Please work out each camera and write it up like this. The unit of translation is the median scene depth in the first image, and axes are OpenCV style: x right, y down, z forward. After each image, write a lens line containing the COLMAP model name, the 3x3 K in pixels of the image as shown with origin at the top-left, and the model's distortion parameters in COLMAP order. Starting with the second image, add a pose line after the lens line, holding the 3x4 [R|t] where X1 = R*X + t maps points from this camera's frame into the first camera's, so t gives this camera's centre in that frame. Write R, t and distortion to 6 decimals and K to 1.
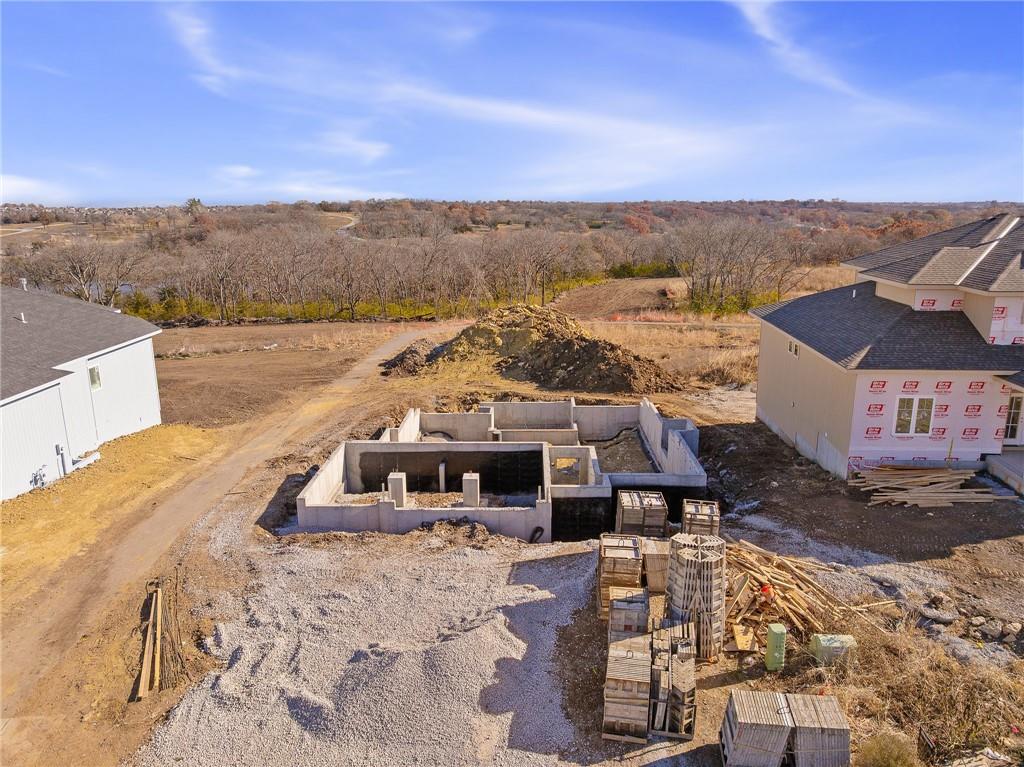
lens RADIAL K [[726.2, 0, 522.9], [0, 726.2, 367.1], [0, 0, 1]] dist [-0.047339, 0.010496]
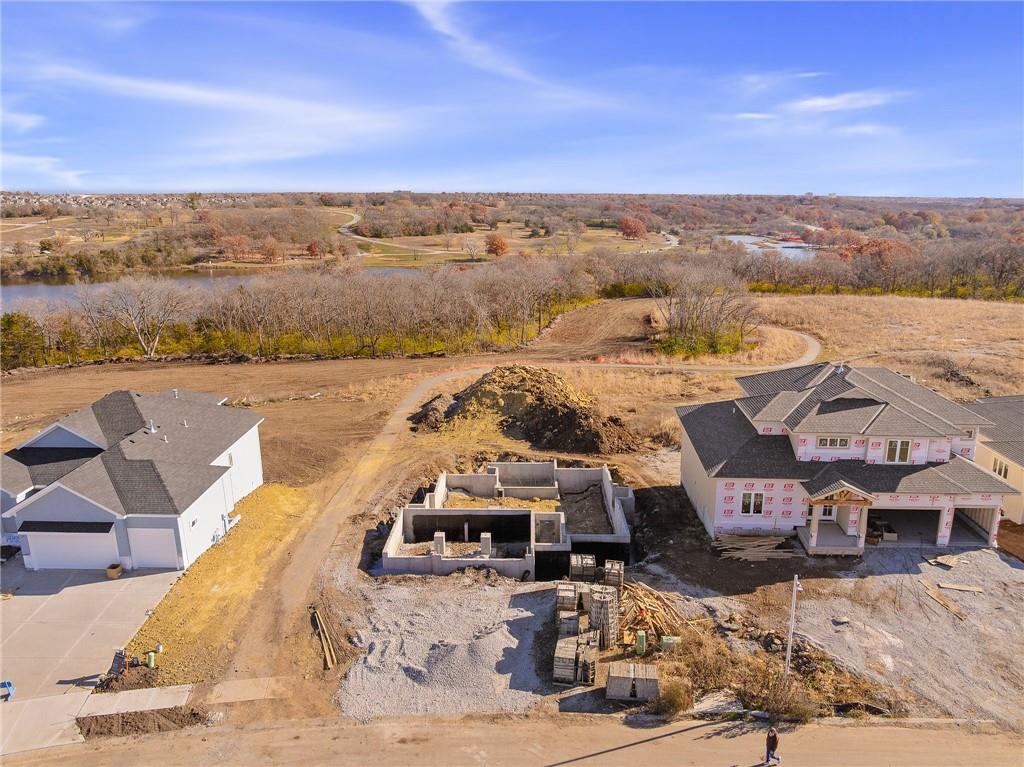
lens RADIAL K [[727.5, 0, 509.3], [0, 727.5, 354.1], [0, 0, 1]] dist [-0.038335, -0.001640]
pose [[0.999770, -0.008121, -0.019860, 0.017782], [0.008018, 0.999954, -0.005237, -0.267761], [0.019901, 0.005077, 0.999789, -0.675561]]
